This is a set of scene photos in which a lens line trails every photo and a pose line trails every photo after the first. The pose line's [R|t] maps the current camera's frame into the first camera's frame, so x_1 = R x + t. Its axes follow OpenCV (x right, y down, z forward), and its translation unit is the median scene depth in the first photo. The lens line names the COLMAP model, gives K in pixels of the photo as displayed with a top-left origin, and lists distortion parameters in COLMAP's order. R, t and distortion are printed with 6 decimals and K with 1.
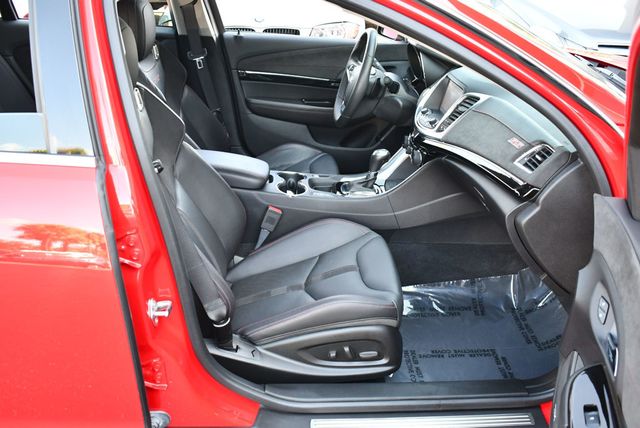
lens RADIAL K [[656.2, 0, 320.0], [0, 656.2, 214.0], [0, 0, 1]] dist [-0.090028, 0.004357]
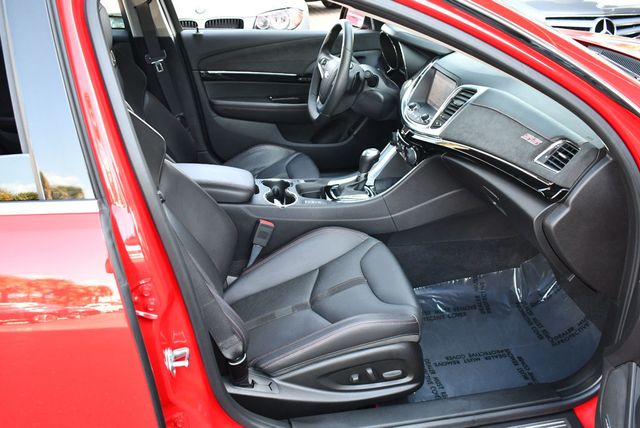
lens RADIAL K [[656.2, 0, 320.0], [0, 656.2, 214.0], [0, 0, 1]] dist [-0.090028, 0.004357]
pose [[0.991988, -0.082736, 0.095470, -0.080993], [0.079922, 0.996257, 0.032938, -0.043930], [-0.097838, -0.025044, 0.994887, 0.065387]]
